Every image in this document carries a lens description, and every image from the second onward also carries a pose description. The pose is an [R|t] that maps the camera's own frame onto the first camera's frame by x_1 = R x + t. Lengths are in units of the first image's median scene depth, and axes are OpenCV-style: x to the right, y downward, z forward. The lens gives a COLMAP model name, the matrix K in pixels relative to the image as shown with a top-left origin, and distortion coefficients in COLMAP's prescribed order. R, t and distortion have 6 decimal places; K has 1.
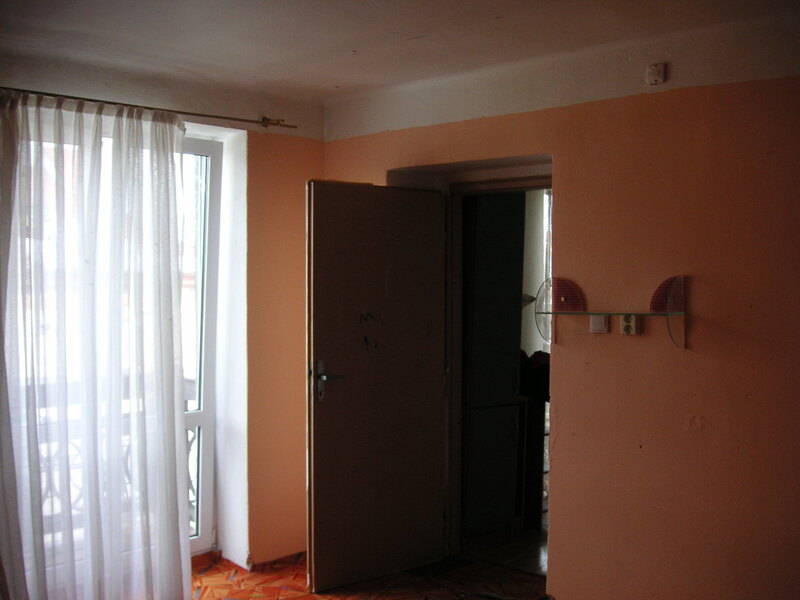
lens RADIAL K [[940.2, 0, 400.0], [0, 940.2, 300.0], [0, 0, 1]] dist [-0.182742, 0.033132]
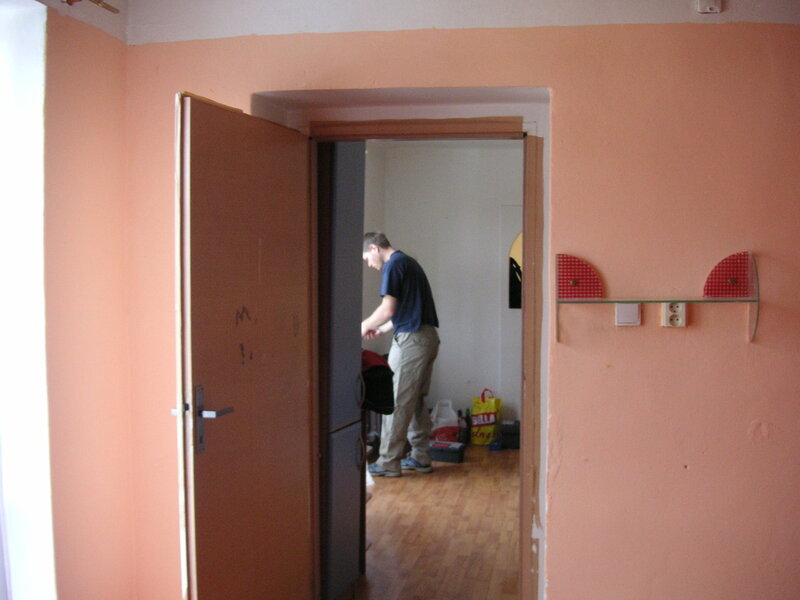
lens RADIAL K [[940.2, 0, 400.0], [0, 940.2, 300.0], [0, 0, 1]] dist [-0.182742, 0.033132]
pose [[0.815636, -0.025822, 0.577989, -0.378424], [0.011899, 0.999541, 0.027863, -0.009756], [-0.578443, -0.015848, 0.815569, 0.478504]]
